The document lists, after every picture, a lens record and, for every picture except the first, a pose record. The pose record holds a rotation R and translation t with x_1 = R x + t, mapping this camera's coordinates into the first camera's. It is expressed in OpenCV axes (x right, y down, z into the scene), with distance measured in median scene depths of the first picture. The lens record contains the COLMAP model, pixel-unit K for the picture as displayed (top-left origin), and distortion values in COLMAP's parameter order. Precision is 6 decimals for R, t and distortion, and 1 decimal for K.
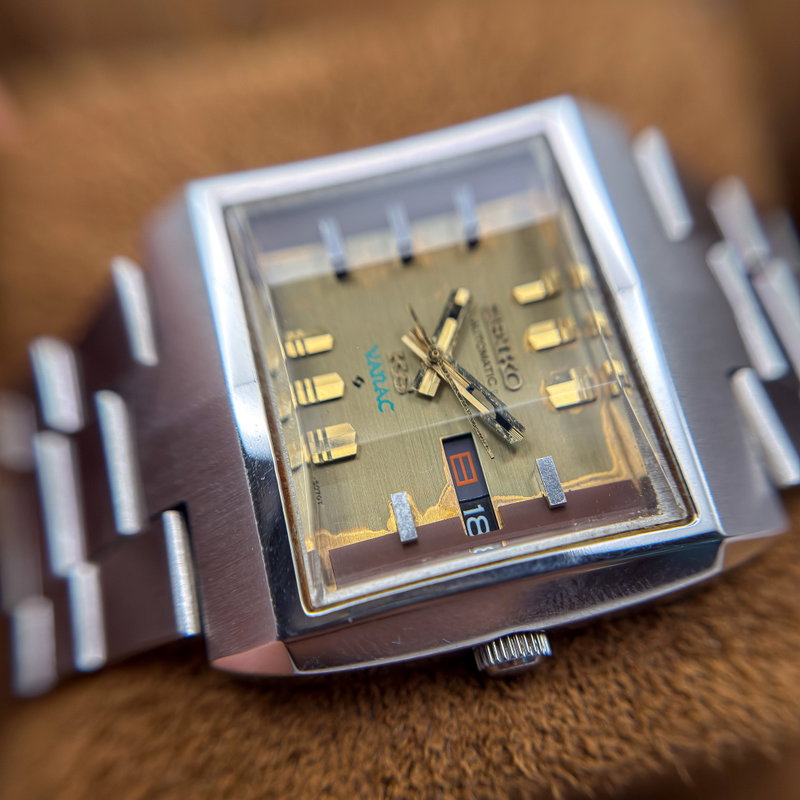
lens RADIAL K [[945.5, 0, 399.7], [0, 945.5, 407.3], [0, 0, 1]] dist [0.618264, 0.000000]
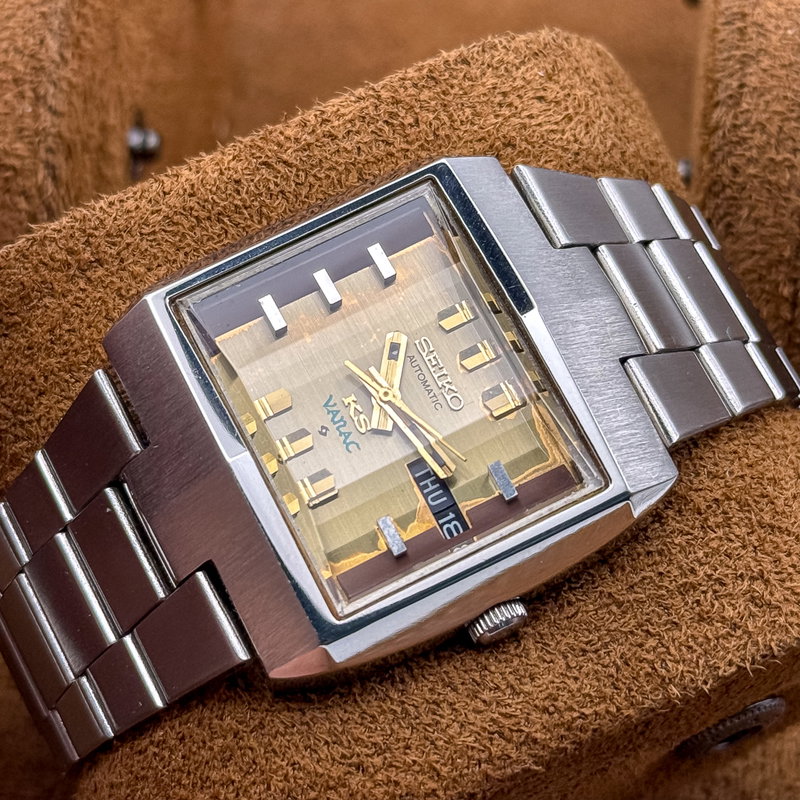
lens RADIAL K [[2406.2, 0, 402.1], [0, 2406.2, 399.4], [0, 0, 1]] dist [0.265677, 0.000000]
pose [[0.972799, -0.208299, 0.101357, -0.248153], [0.205225, 0.977898, 0.039982, -0.167587], [-0.107445, -0.018094, 0.994046, -1.963935]]
